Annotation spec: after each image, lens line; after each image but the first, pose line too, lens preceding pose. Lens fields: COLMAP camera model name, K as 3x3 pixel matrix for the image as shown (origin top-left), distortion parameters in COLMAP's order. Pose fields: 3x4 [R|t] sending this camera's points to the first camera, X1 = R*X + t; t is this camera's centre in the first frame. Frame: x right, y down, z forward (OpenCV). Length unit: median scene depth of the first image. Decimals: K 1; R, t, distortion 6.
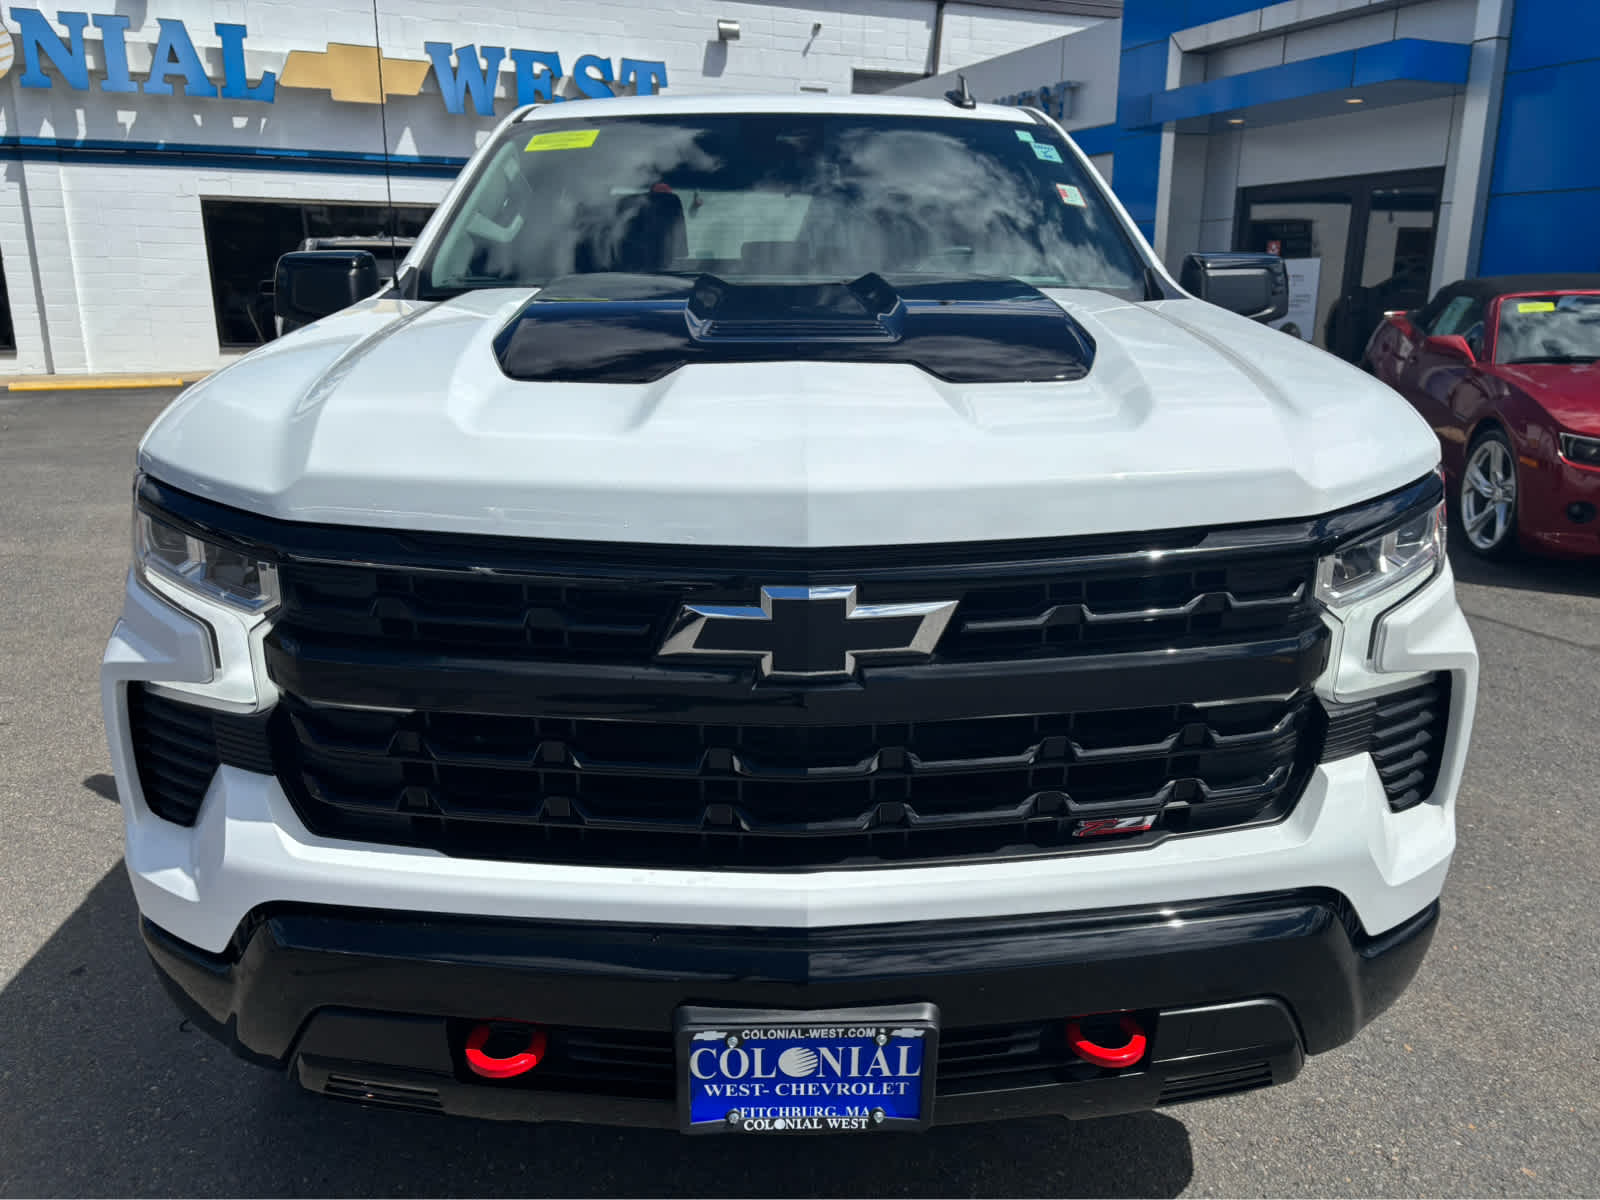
lens RADIAL K [[1210.0, 0, 800.2], [0, 1210.0, 621.2], [0, 0, 1]] dist [0.057407, -0.064483]
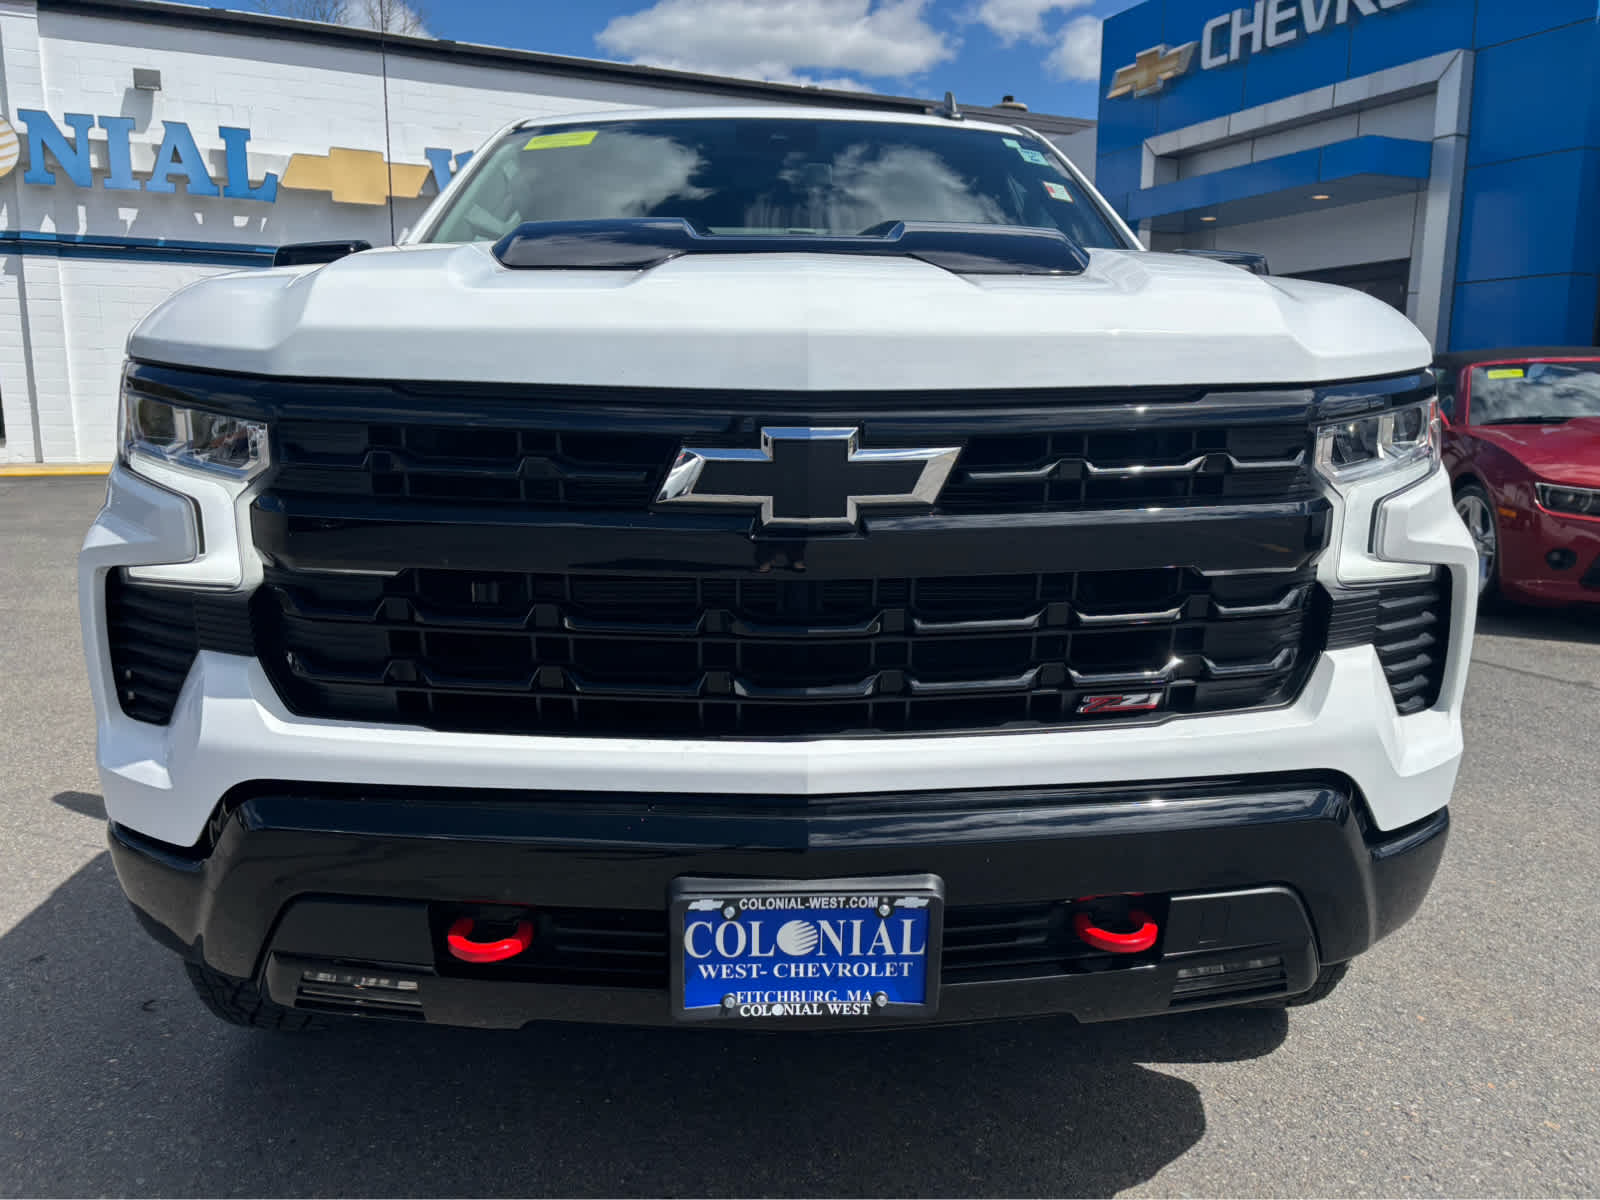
lens RADIAL K [[1210.0, 0, 811.5], [0, 1210.0, 629.7], [0, 0, 1]] dist [0.057407, -0.064483]
pose [[0.999806, 0.000529, 0.019678, -0.007938], [0.001155, 0.996340, -0.085466, 0.167229], [-0.019651, 0.085472, 0.996147, 0.022131]]
